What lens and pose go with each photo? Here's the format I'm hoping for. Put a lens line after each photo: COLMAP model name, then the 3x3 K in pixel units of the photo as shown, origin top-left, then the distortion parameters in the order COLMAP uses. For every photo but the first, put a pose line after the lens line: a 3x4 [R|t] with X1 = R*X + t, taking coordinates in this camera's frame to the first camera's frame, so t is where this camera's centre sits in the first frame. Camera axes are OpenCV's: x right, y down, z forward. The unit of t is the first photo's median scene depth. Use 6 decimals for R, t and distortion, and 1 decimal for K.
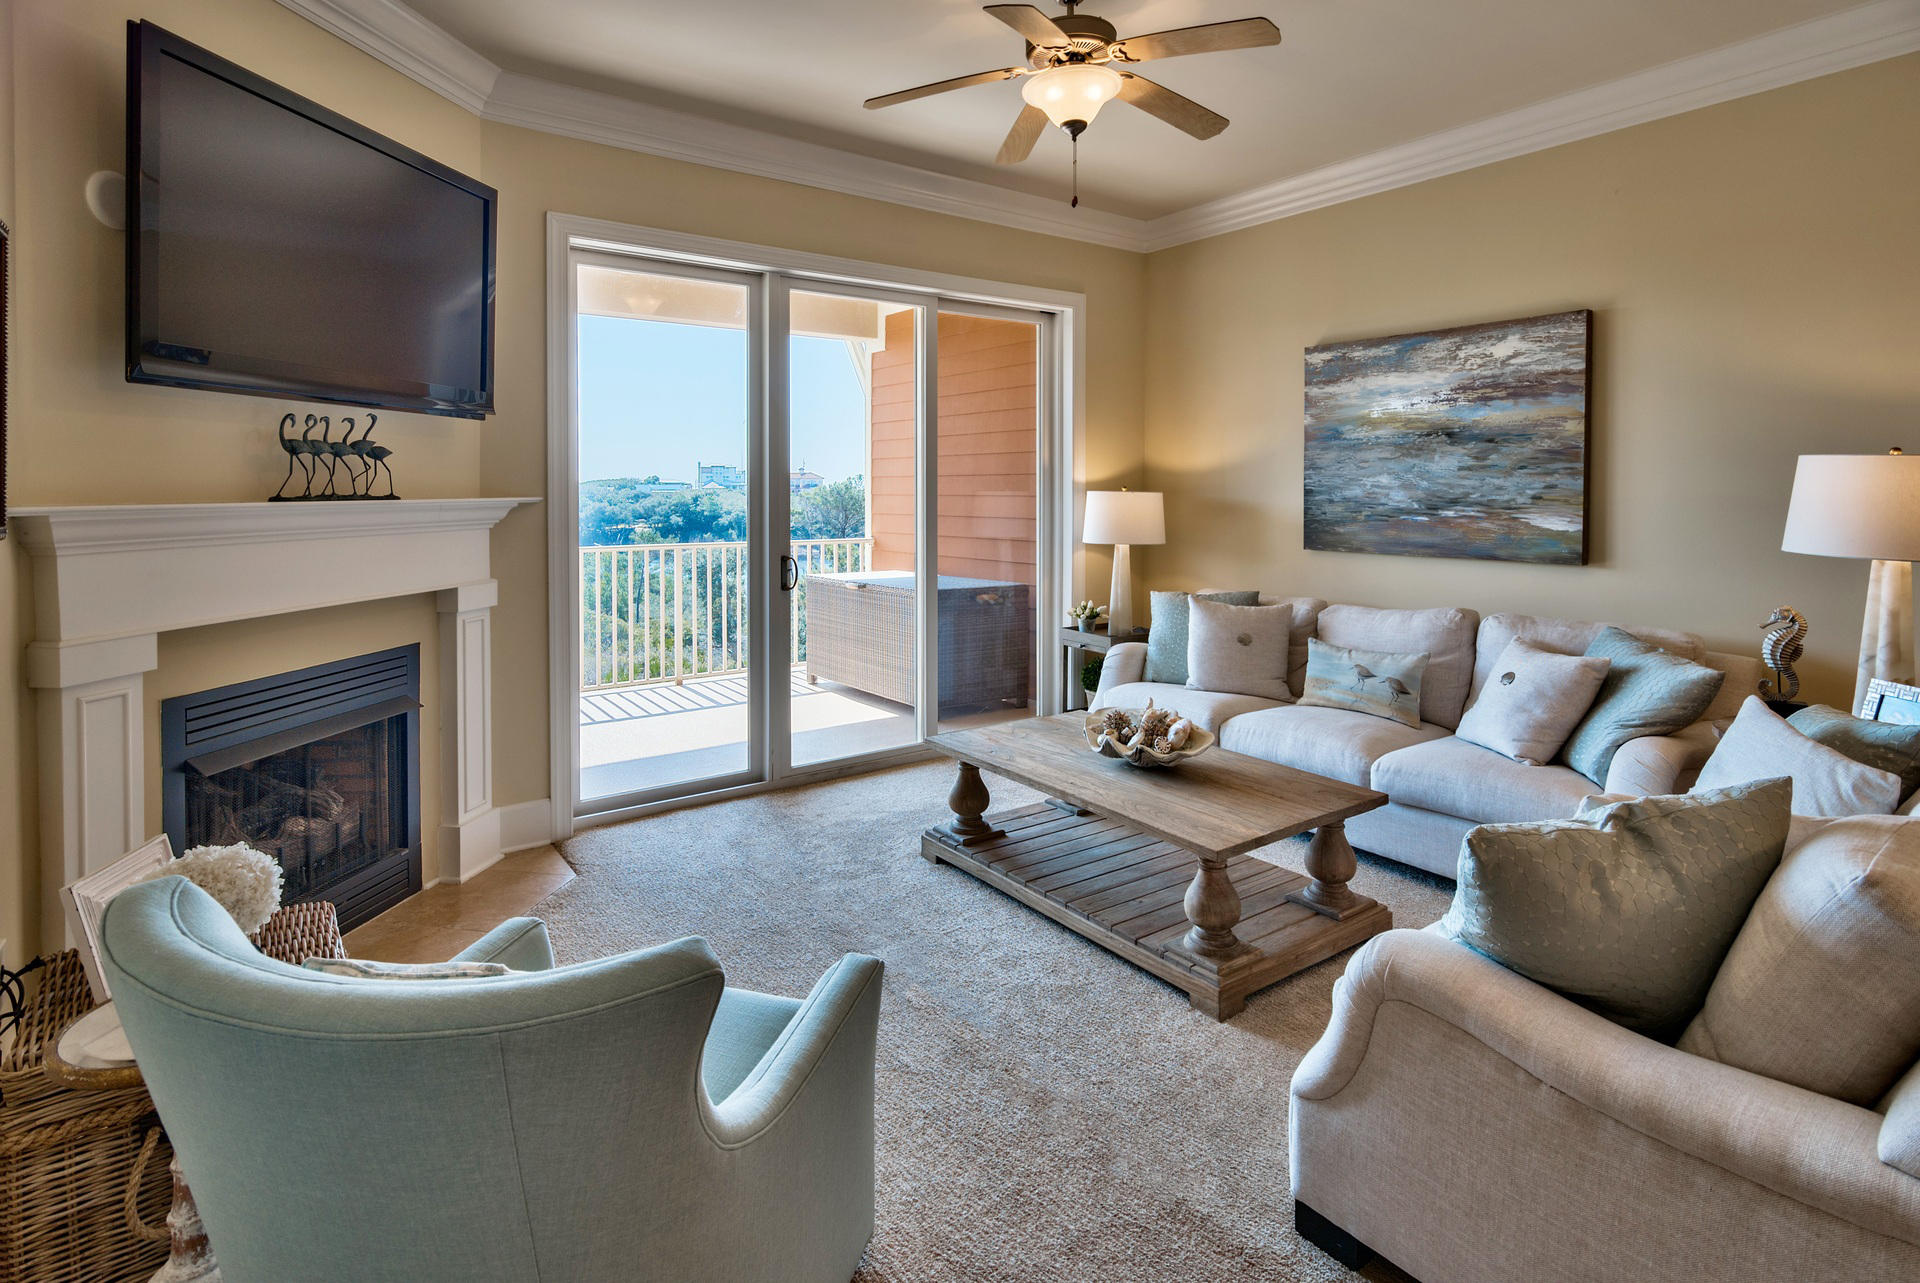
lens RADIAL K [[970.5, 0, 961.9], [0, 970.5, 513.5], [0, 0, 1]] dist [-0.002113, -0.000791]
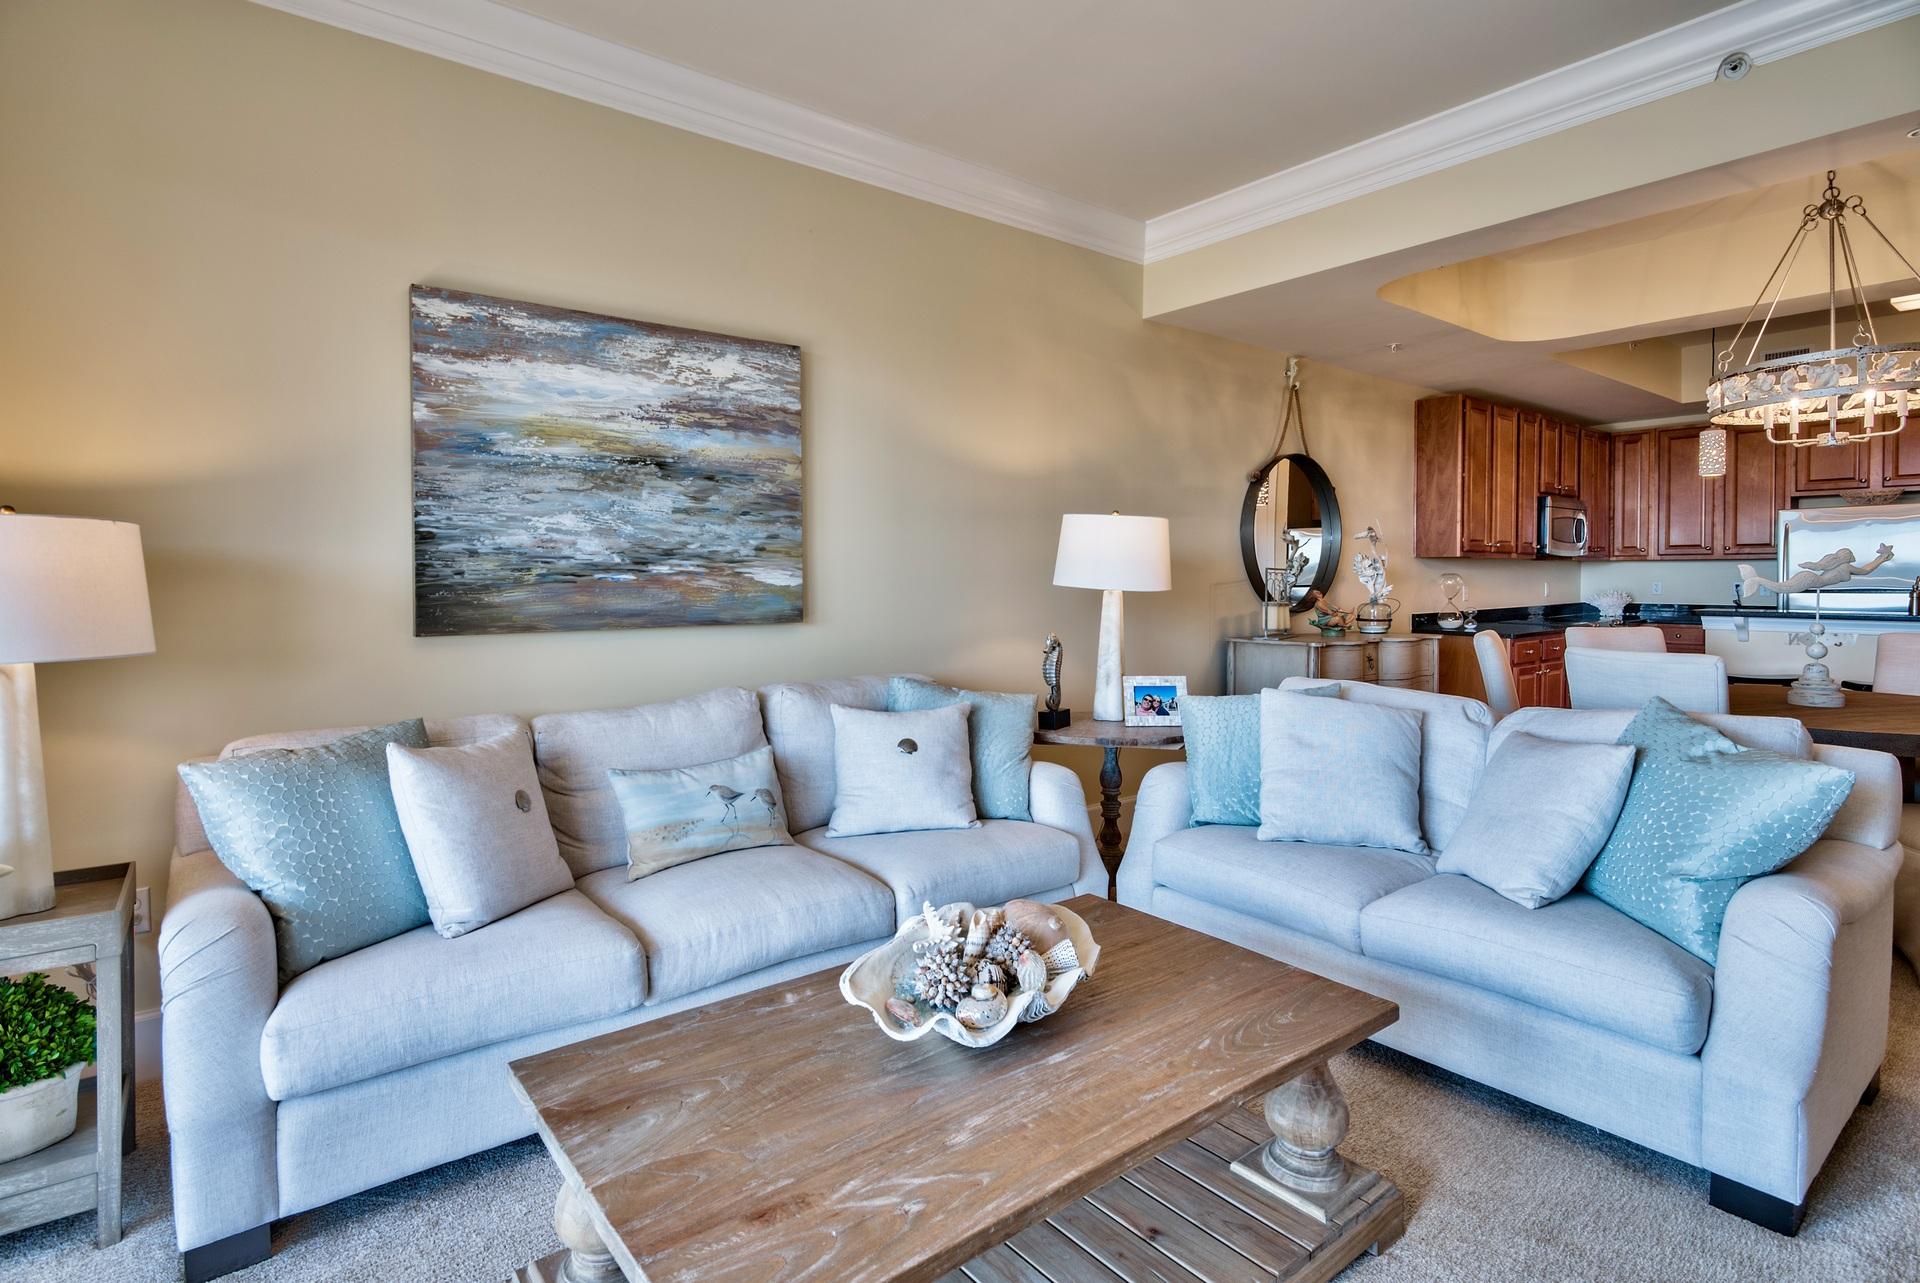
lens RADIAL K [[968.2, 0, 958.6], [0, 968.2, 599.3], [0, 0, 1]] dist [0.000225, 0.000028]
pose [[-0.043671, -0.024780, 0.998739, -0.265655], [0.030464, 0.999194, 0.026123, 0.010819], [-0.998581, 0.031567, -0.042881, 0.805720]]
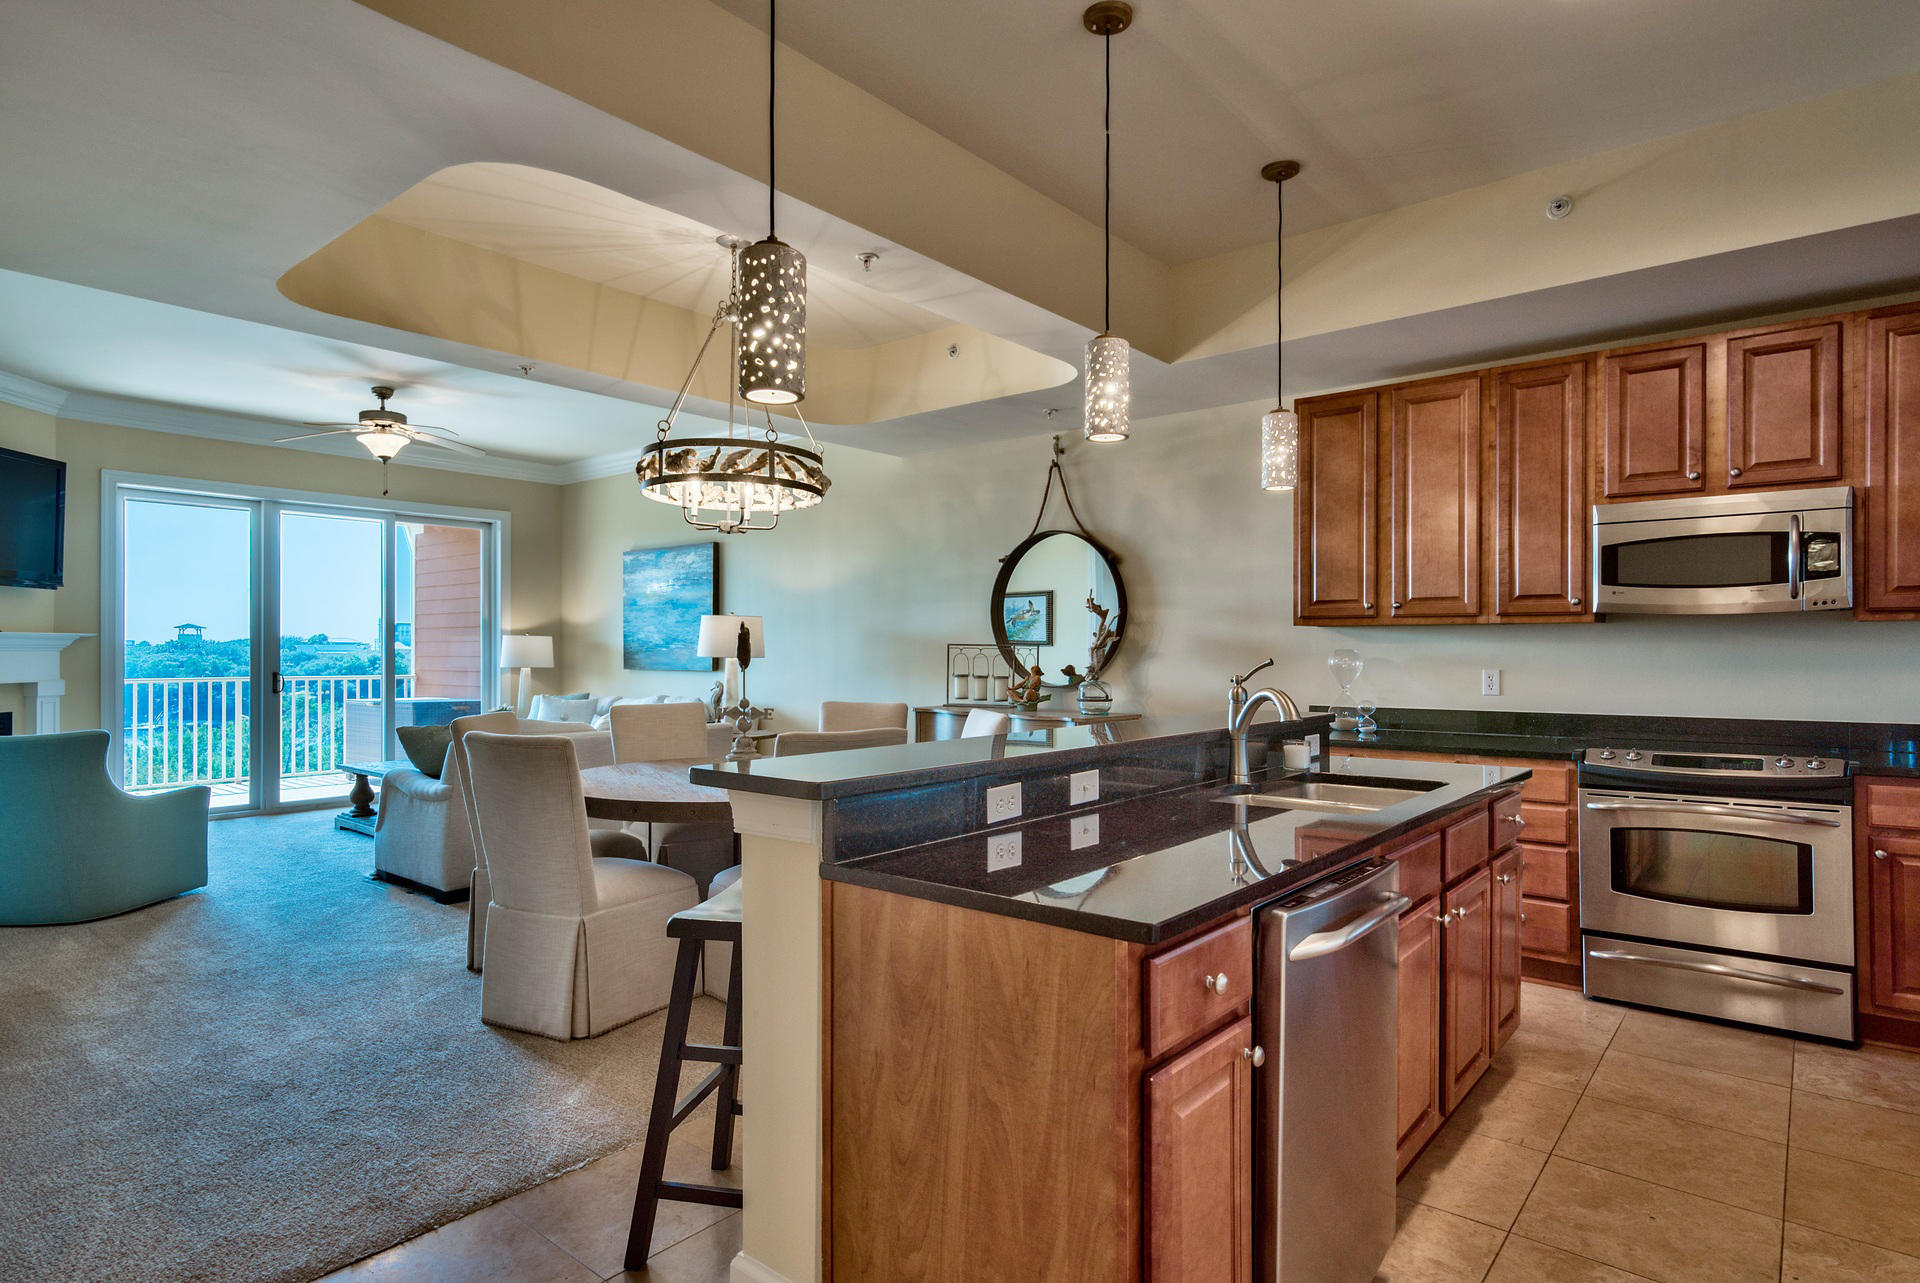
lens RADIAL K [[1023.4, 0, 939.5], [0, 1023.4, 651.3], [0, 0, 1]] dist [0.007696, 0.001636]
pose [[0.973270, 0.001581, 0.229658, 0.550621], [0.003687, 0.999740, -0.022510, 0.055722], [-0.229634, 0.022755, 0.973011, -1.023618]]
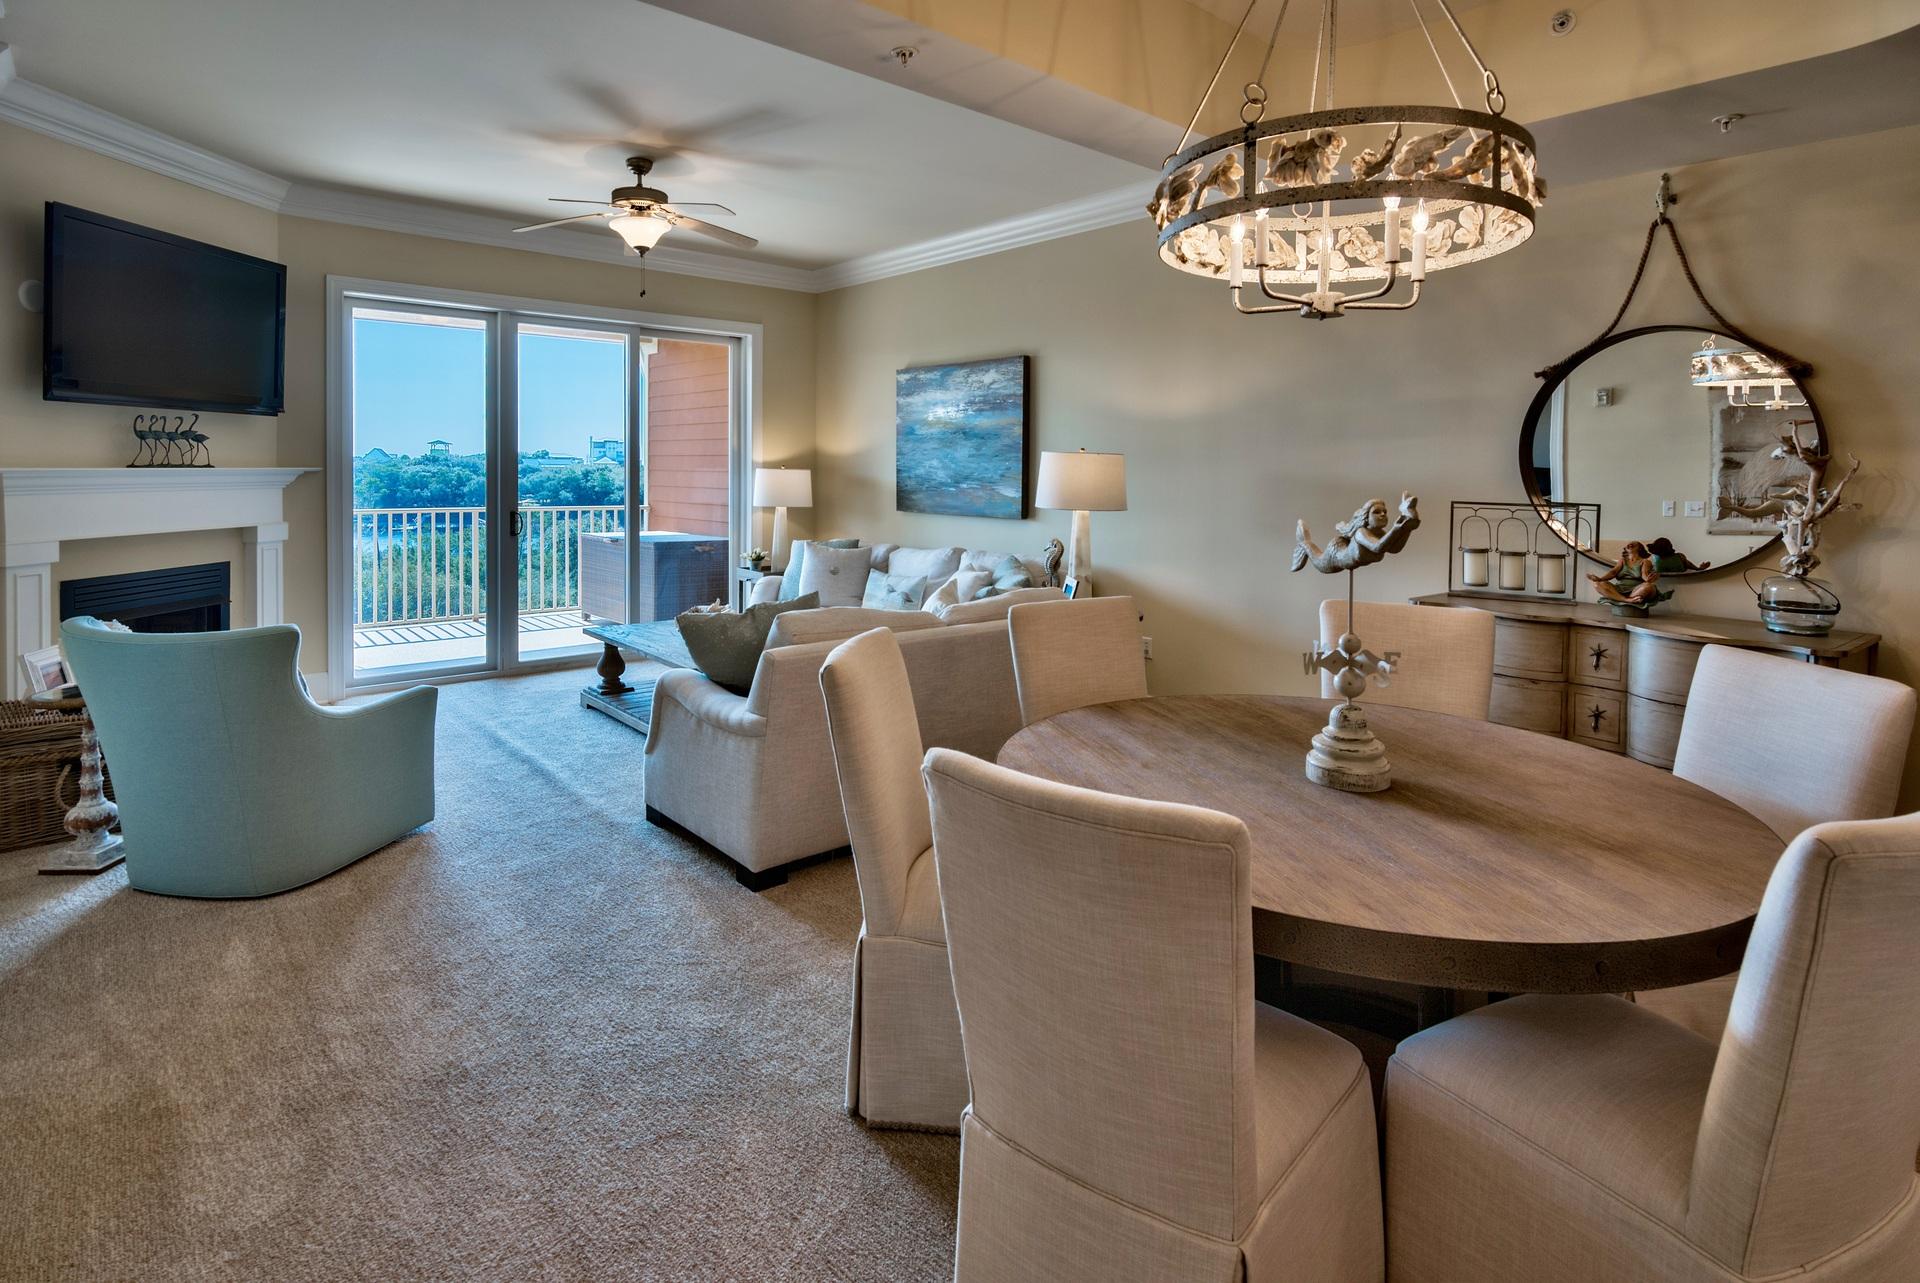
lens RADIAL K [[982.9, 0, 954.6], [0, 982.9, 496.4], [0, 0, 1]] dist [-0.003039, 0.000283]
pose [[0.996324, 0.009293, 0.085156, 0.360055], [-0.009640, 0.999947, 0.003673, 0.010980], [-0.085118, -0.004481, 0.996361, -0.515090]]
